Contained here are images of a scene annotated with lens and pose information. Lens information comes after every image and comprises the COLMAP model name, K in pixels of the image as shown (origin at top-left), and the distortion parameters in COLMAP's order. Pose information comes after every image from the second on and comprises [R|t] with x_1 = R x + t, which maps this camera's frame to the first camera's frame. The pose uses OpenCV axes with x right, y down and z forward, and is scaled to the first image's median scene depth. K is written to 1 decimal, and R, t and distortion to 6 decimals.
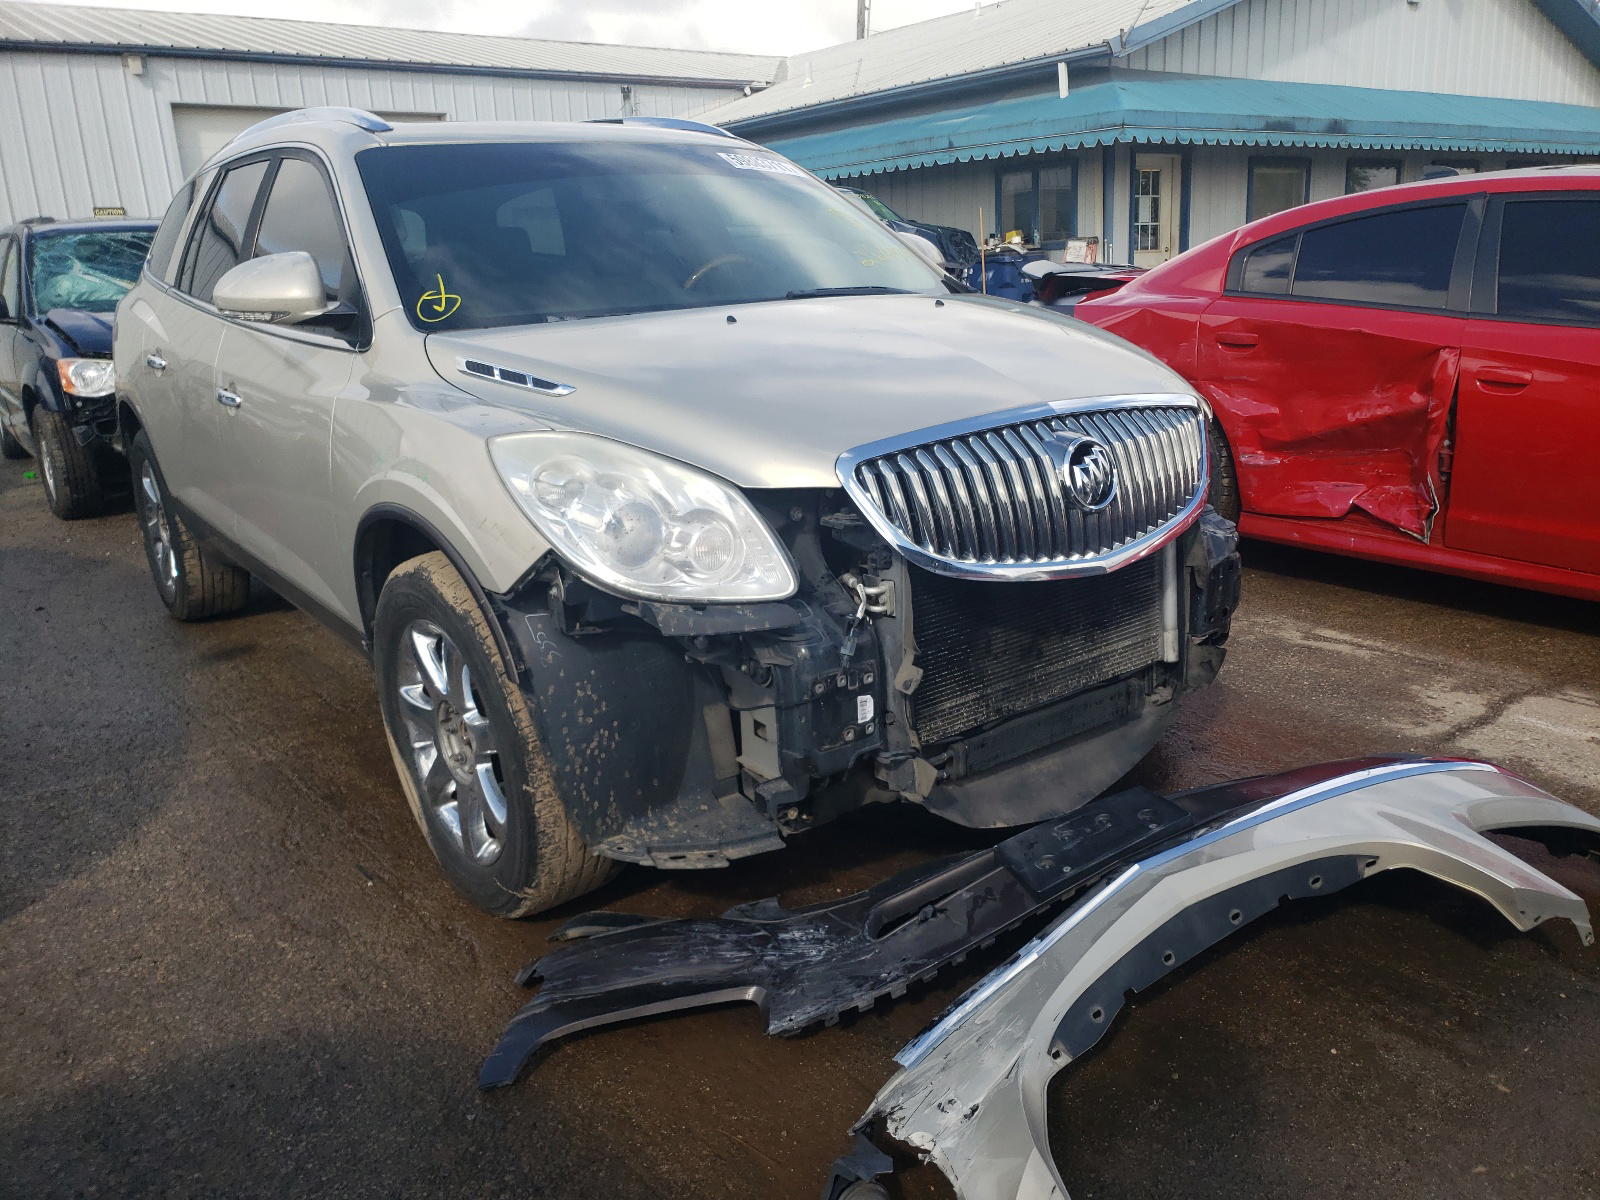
lens RADIAL K [[1191.1, 0, 803.6], [0, 1191.1, 618.0], [0, 0, 1]] dist [0.100456, 0.000268]
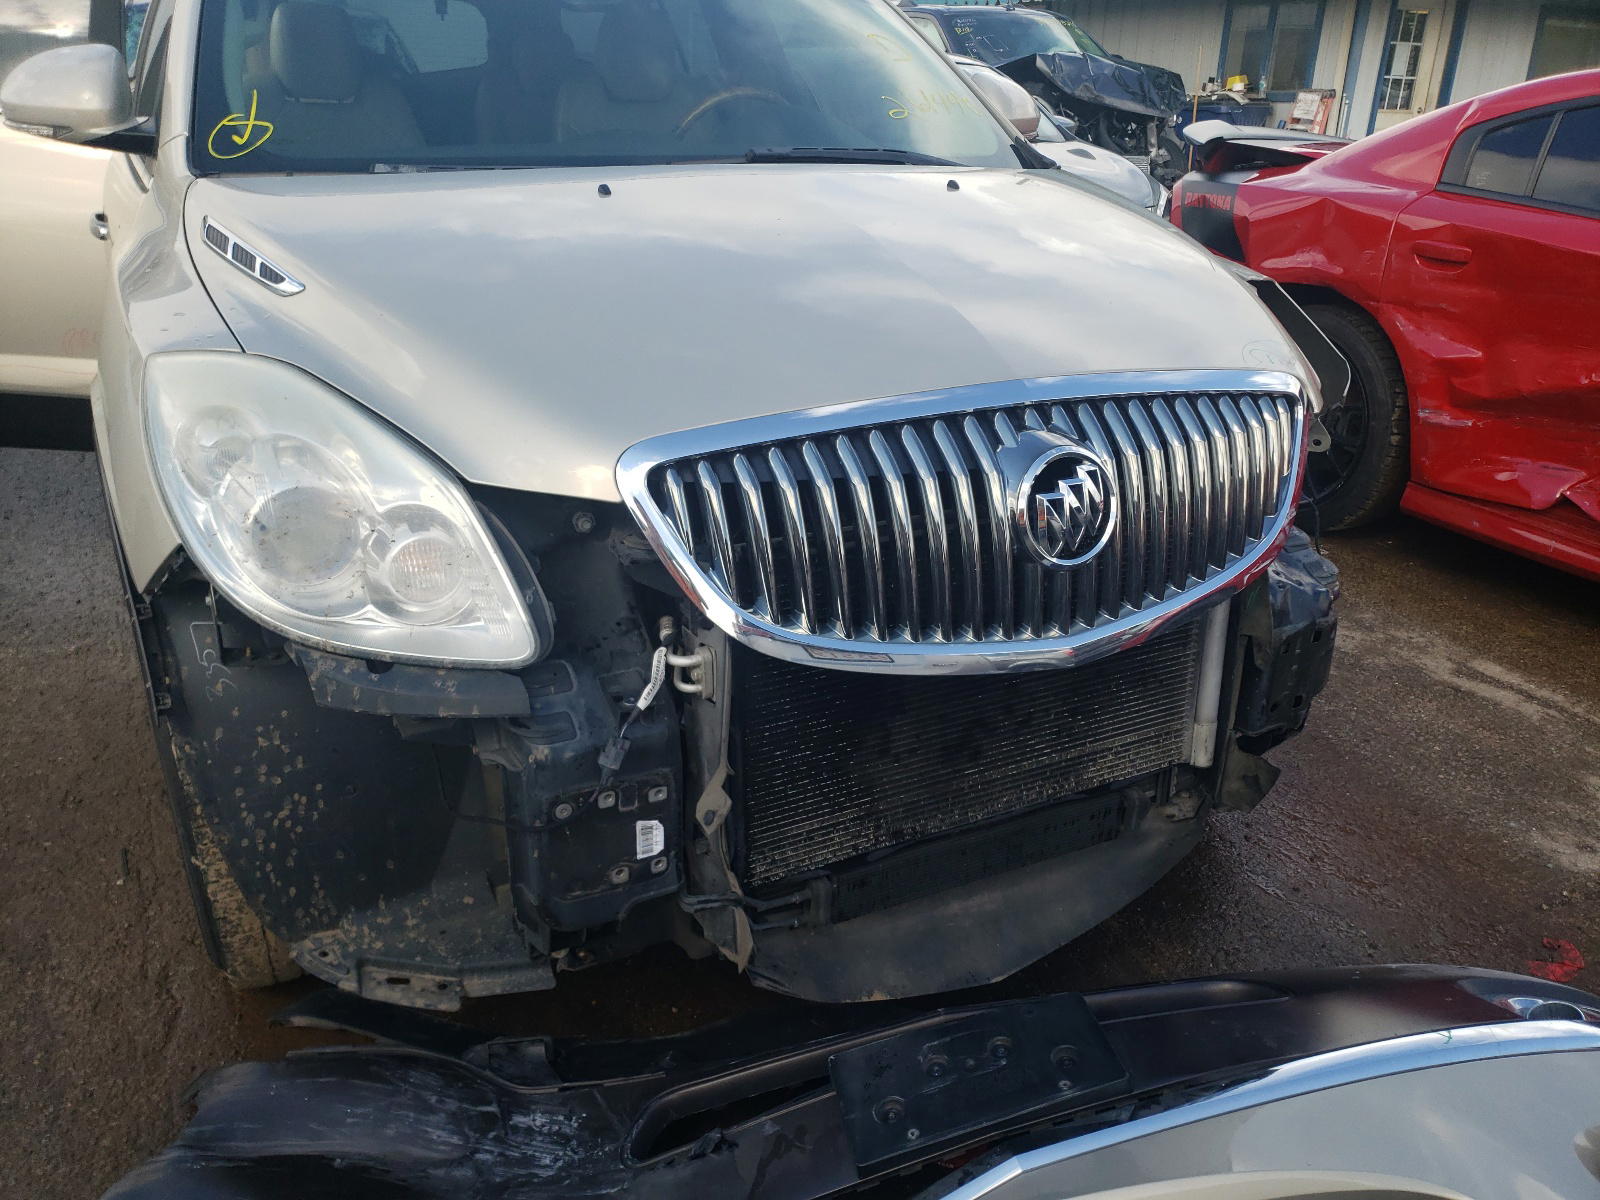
lens RADIAL K [[1183.4, 0, 800.0], [0, 1183.4, 600.0], [0, 0, 1]] dist [0.044469, 0.005913]
pose [[0.982393, 0.129214, -0.134935, 0.184550], [-0.112380, 0.985681, 0.125711, -0.129170], [0.149247, -0.108334, 0.982847, 0.361082]]
